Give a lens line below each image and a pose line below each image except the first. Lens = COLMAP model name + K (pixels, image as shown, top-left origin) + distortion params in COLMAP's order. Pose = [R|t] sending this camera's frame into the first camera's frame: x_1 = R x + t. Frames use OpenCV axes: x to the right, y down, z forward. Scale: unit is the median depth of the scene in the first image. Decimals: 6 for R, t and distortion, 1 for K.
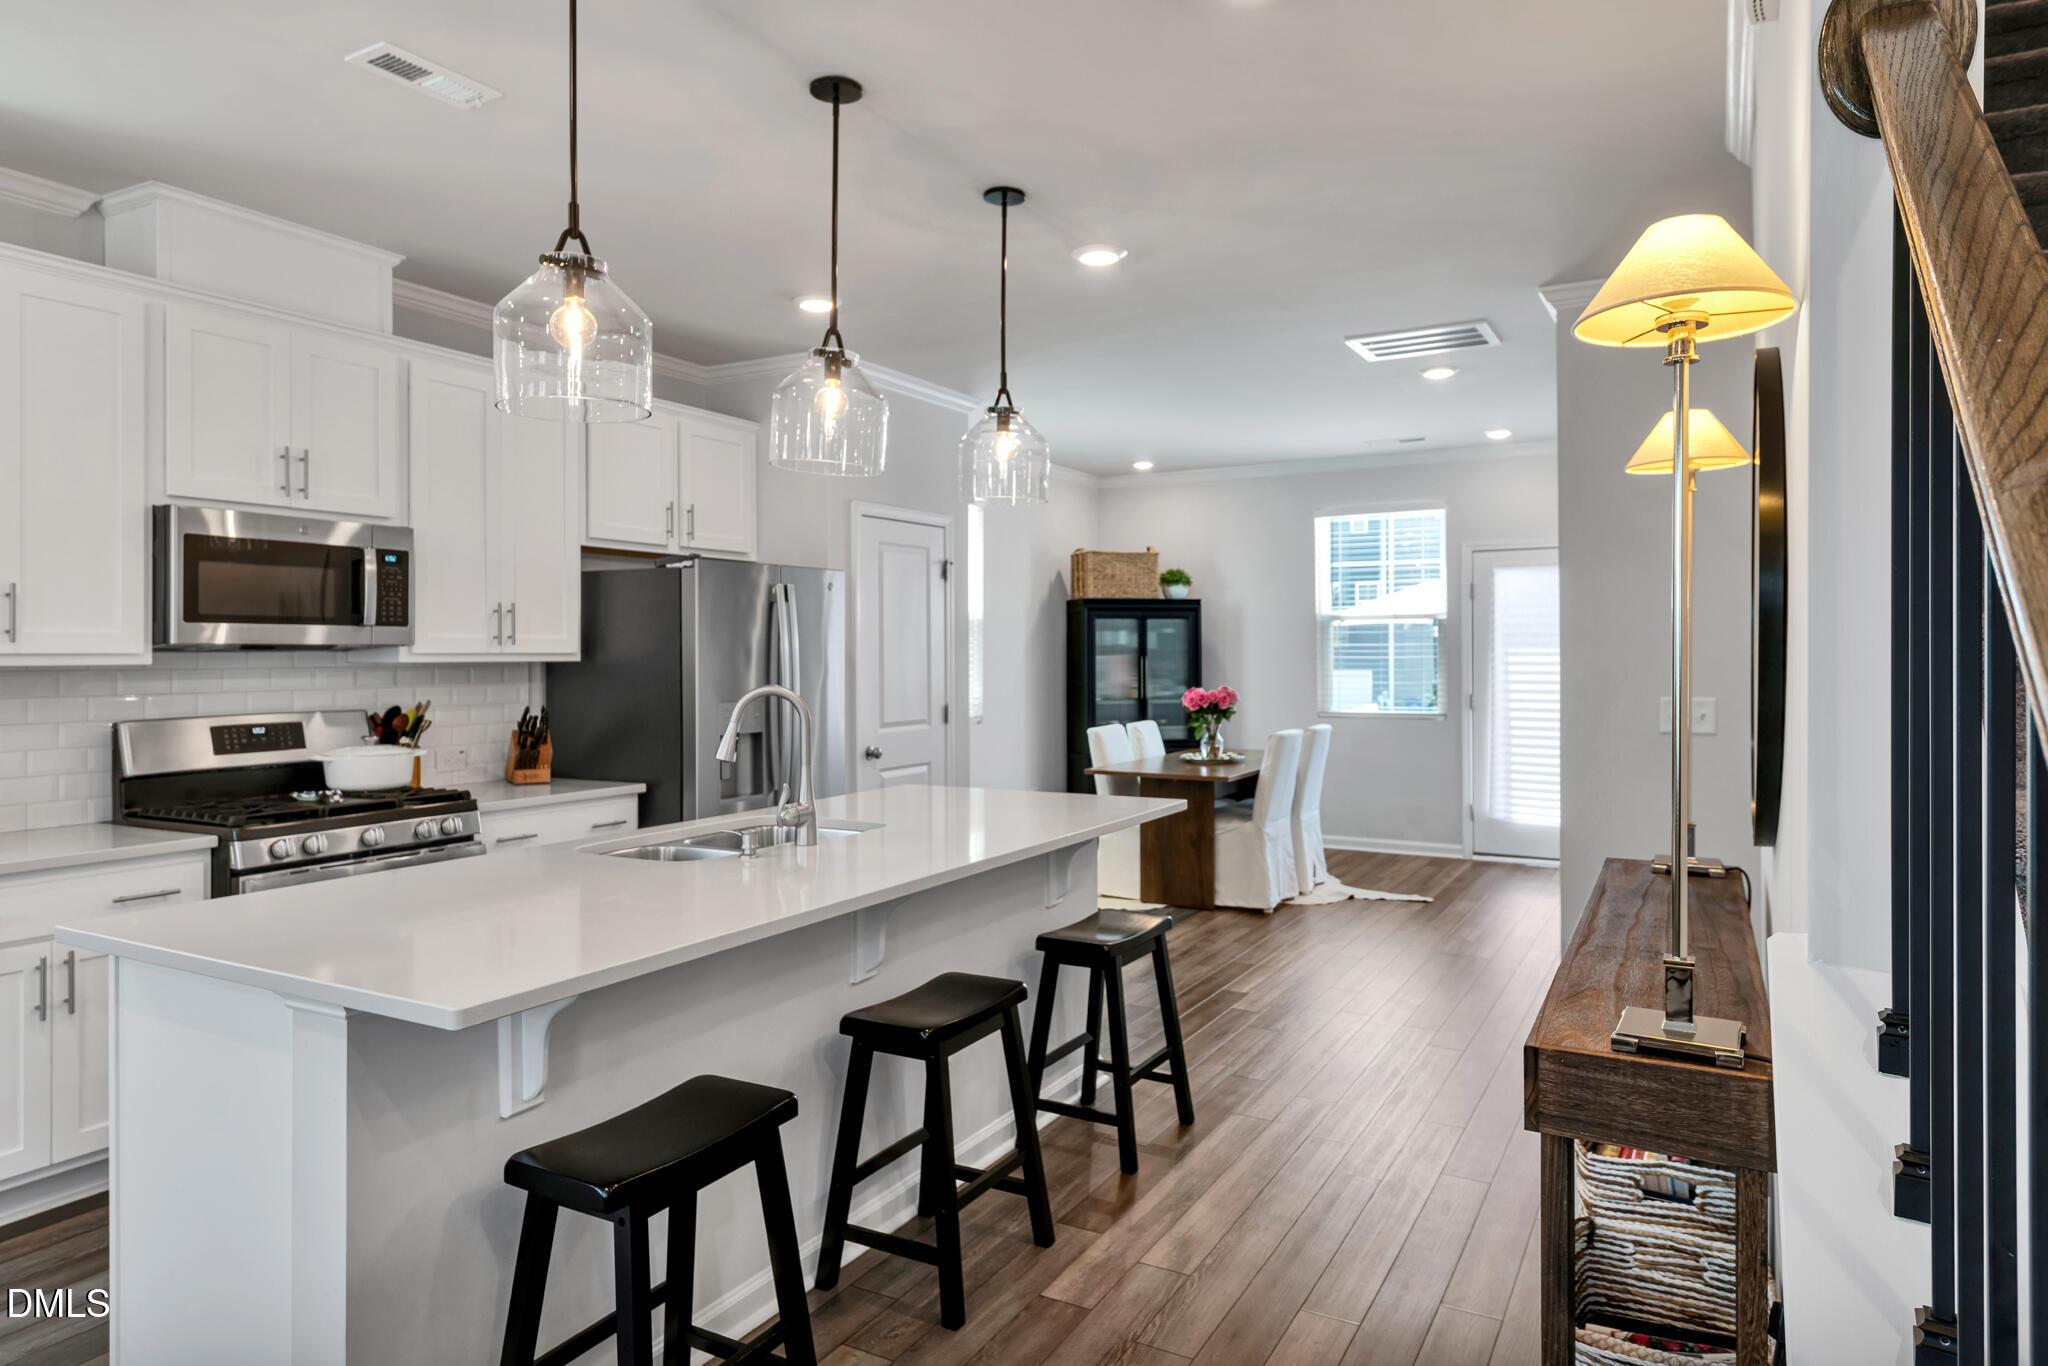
lens RADIAL K [[1234.4, 0, 1023.9], [0, 1234.4, 657.5], [0, 0, 1]] dist [0.006239, -0.001092]
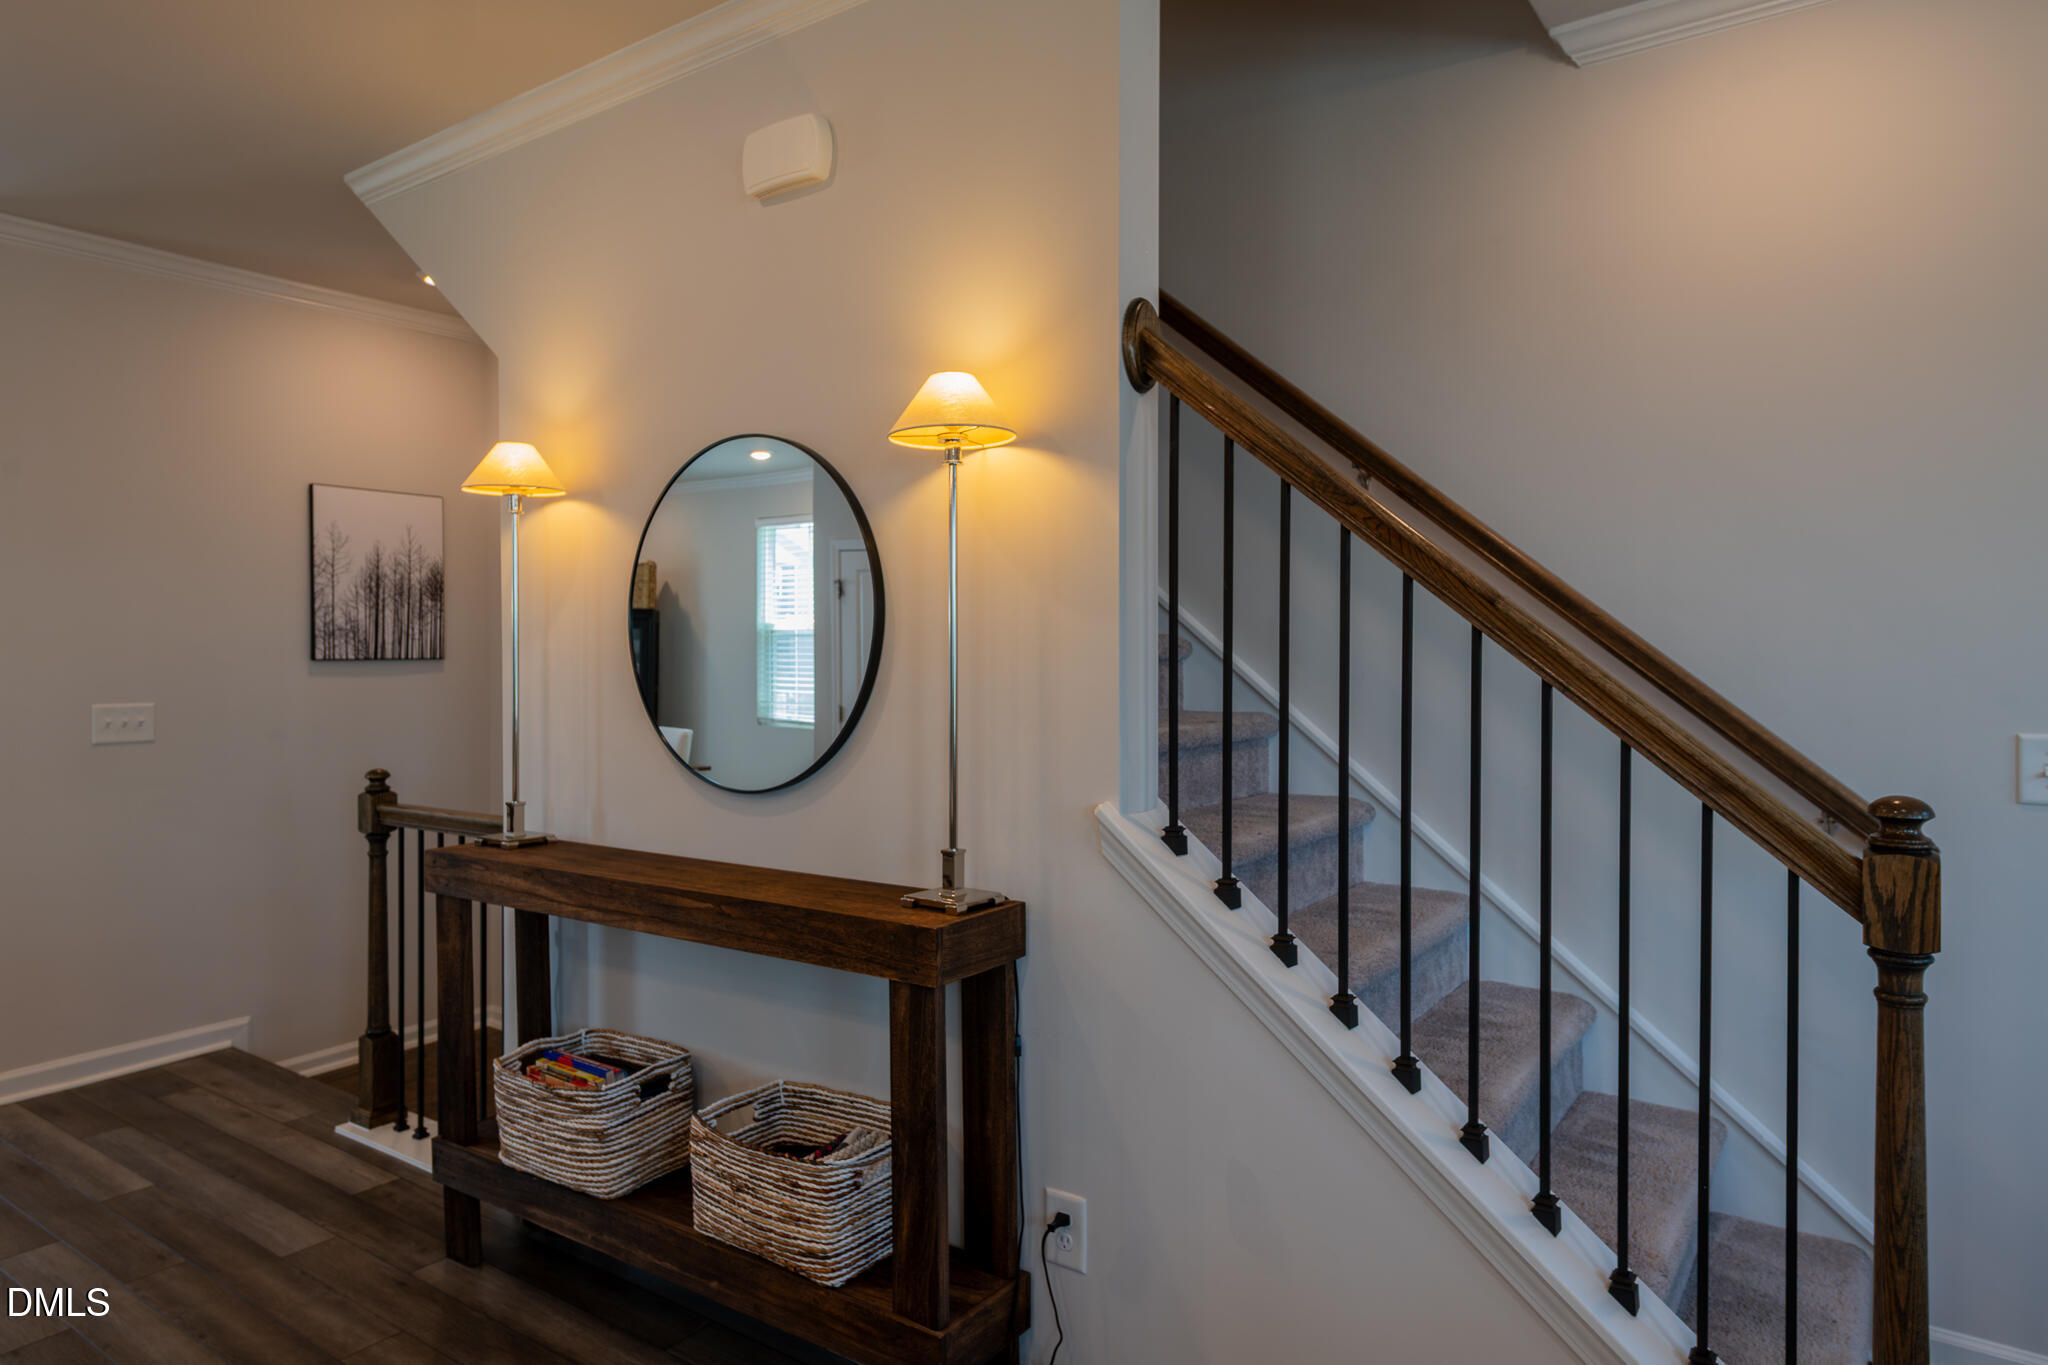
lens RADIAL K [[1234.4, 0, 1023.9], [0, 1234.4, 657.0], [0, 0, 1]] dist [0.006239, -0.001092]
pose [[0.100455, 0.000251, 0.994942, -0.322402], [0.005095, 0.999987, -0.000766, -0.000938], [-0.994929, 0.005146, 0.100452, 0.236403]]
